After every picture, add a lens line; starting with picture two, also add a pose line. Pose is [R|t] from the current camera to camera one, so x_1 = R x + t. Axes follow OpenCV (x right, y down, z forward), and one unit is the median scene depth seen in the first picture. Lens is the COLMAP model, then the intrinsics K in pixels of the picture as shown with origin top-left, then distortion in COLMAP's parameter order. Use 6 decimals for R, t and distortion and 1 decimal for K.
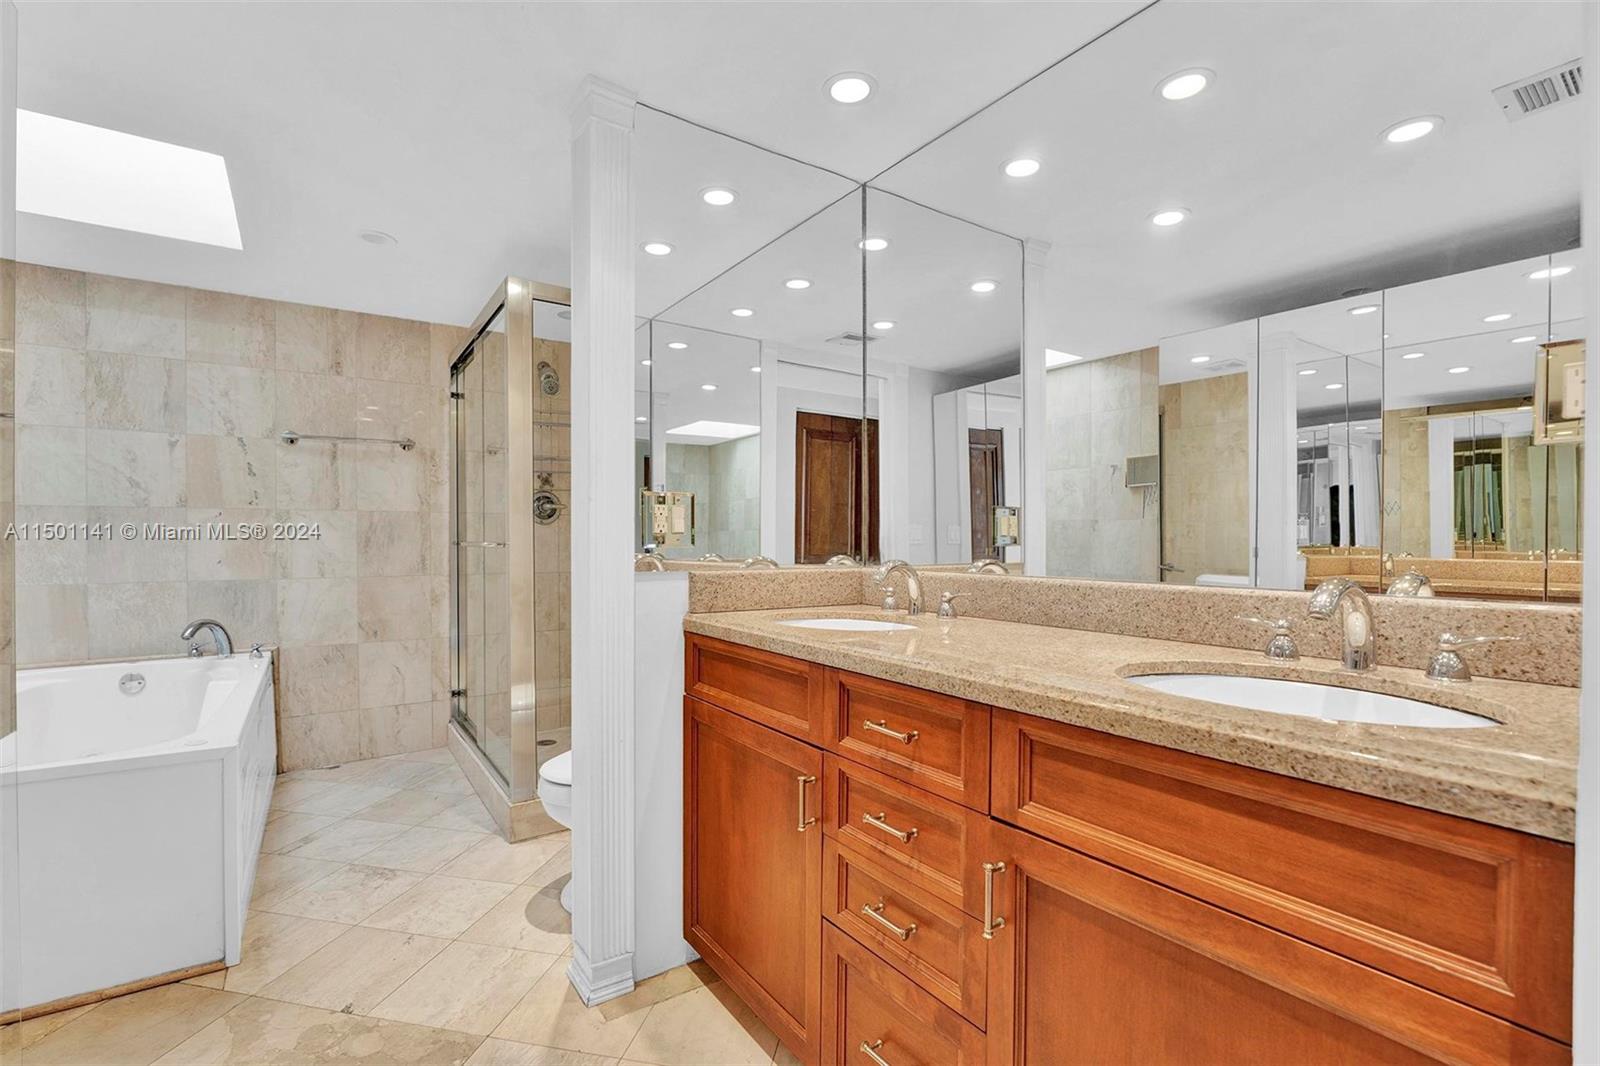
lens RADIAL K [[724.9, 0, 790.0], [0, 724.9, 558.2], [0, 0, 1]] dist [-0.016687, -0.000311]
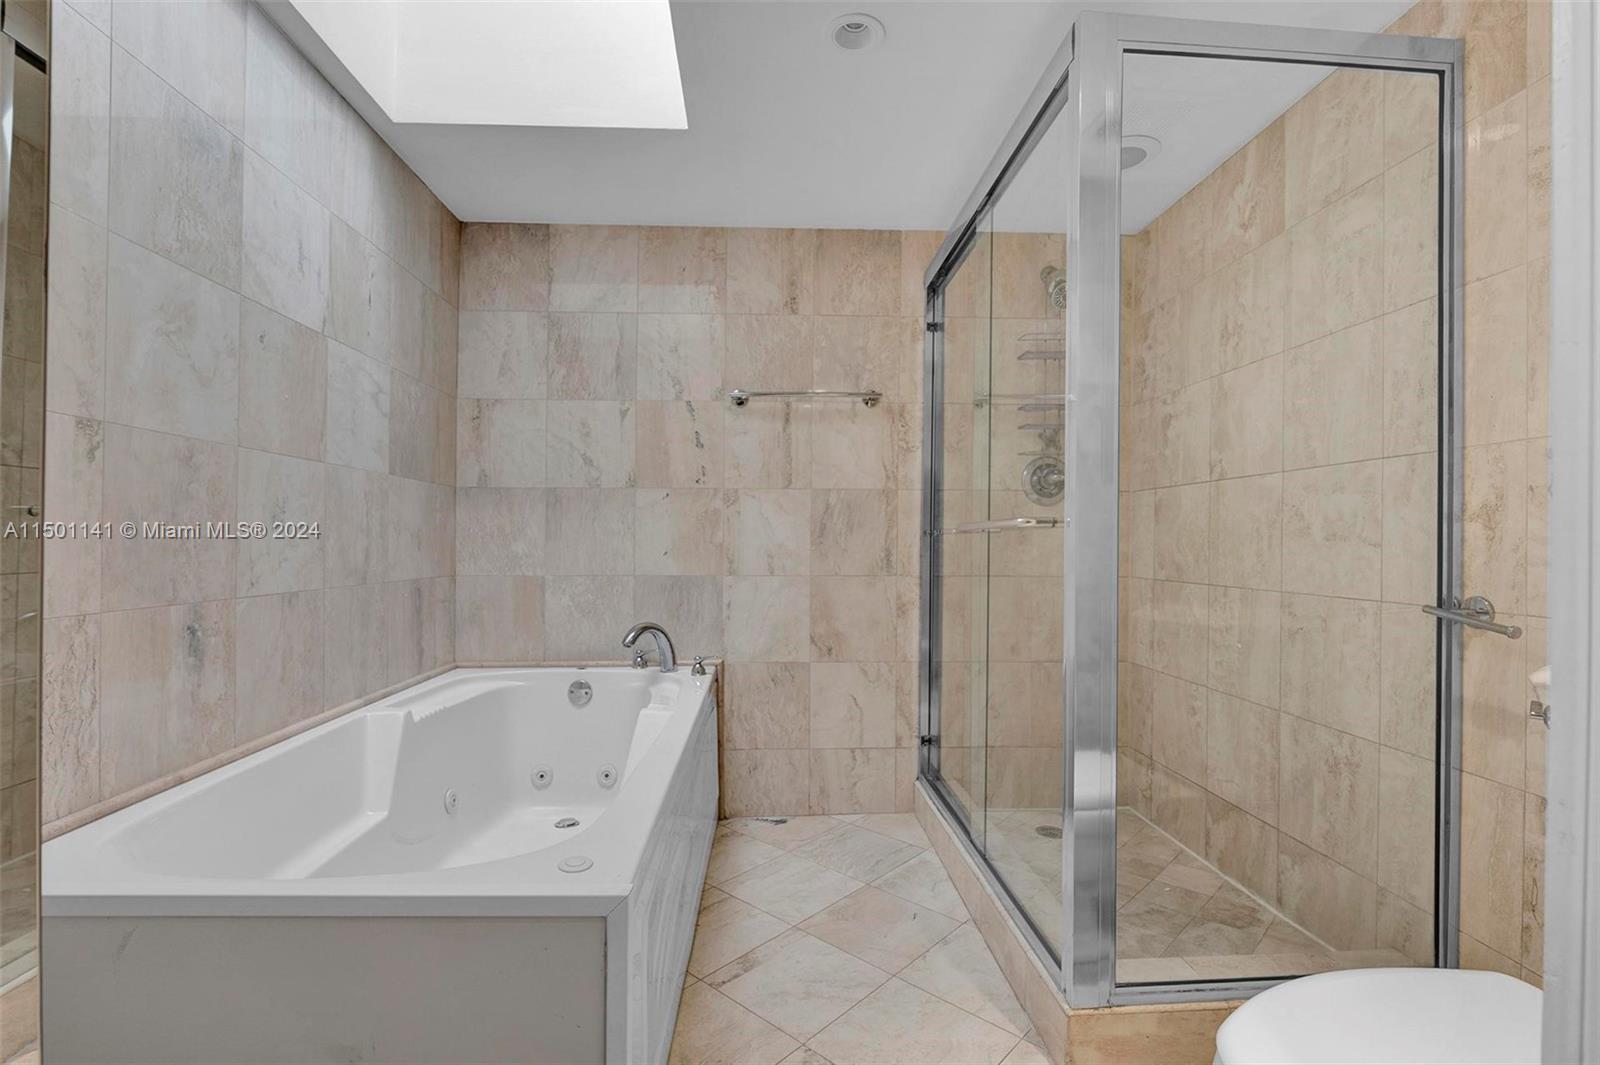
lens RADIAL K [[724.9, 0, 800.8], [0, 724.9, 540.8], [0, 0, 1]] dist [-0.016687, -0.000311]
pose [[0.862171, -0.002523, -0.506611, -0.228682], [-0.015719, 0.999373, -0.031728, 0.014589], [0.506373, 0.035318, 0.861591, 0.344202]]
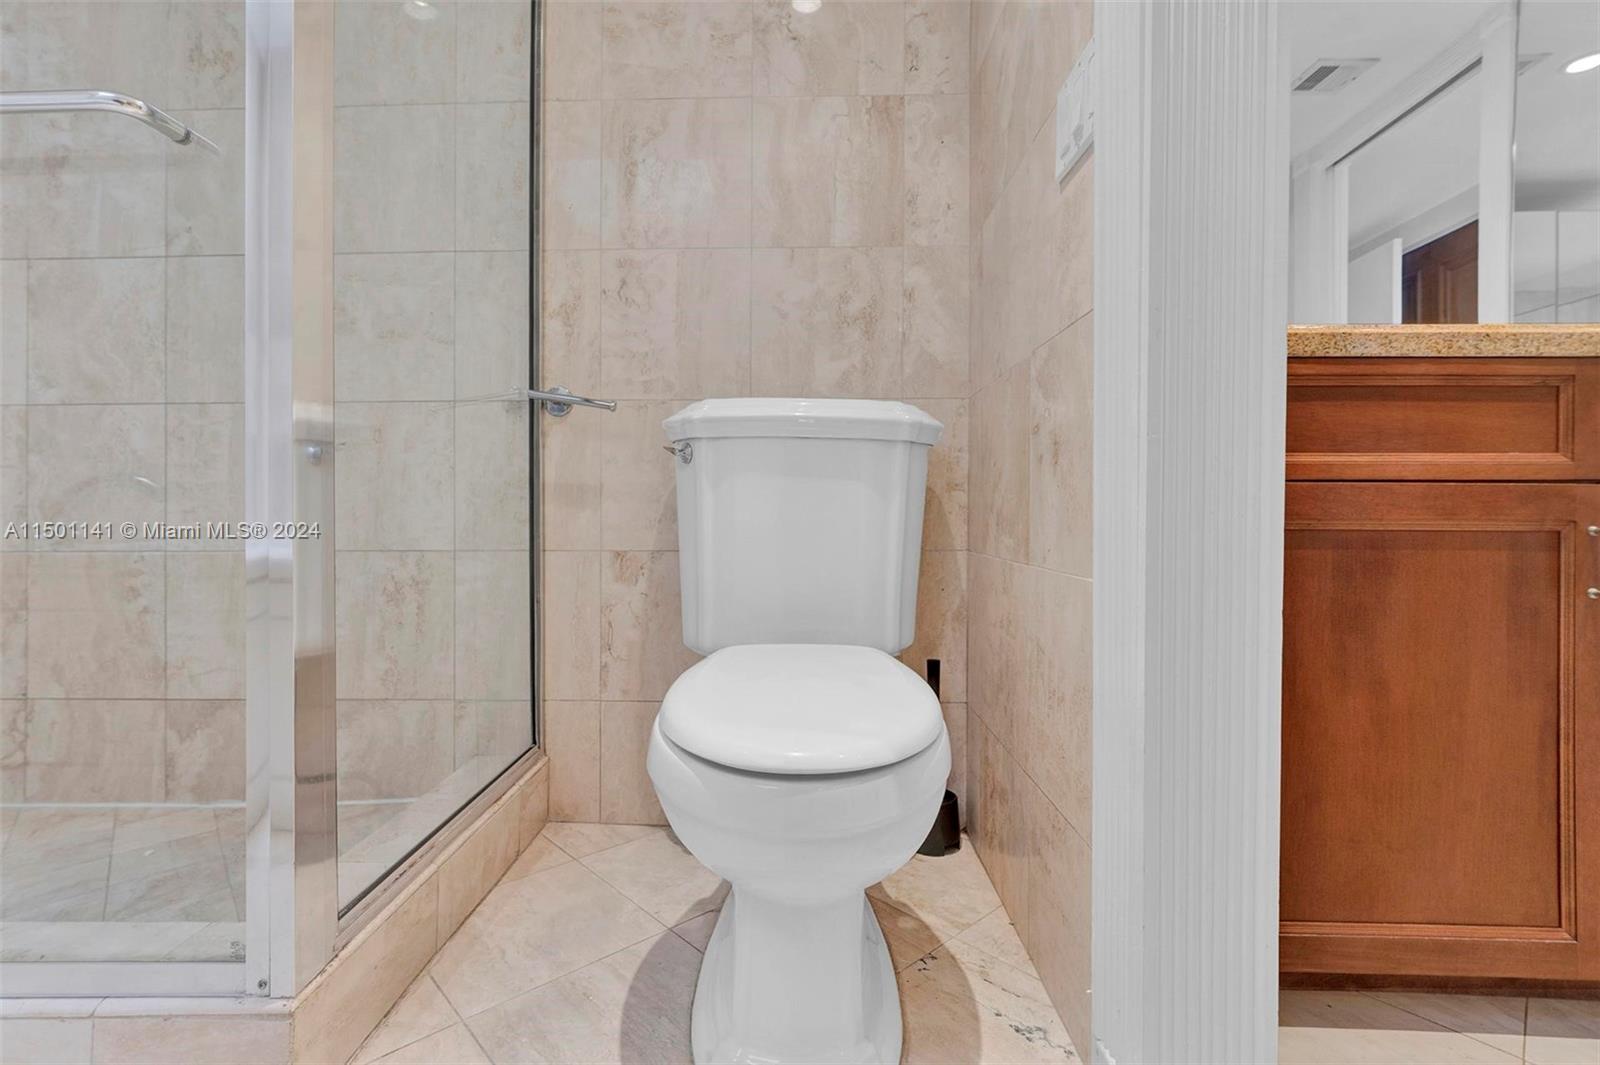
lens RADIAL K [[724.9, 0, 796.9], [0, 724.9, 519.1], [0, 0, 1]] dist [-0.016687, -0.000311]
pose [[0.554535, -0.010516, 0.832094, -0.383746], [0.036192, 0.999279, -0.011491, 0.112265], [-0.831373, 0.036487, 0.554516, 0.504188]]
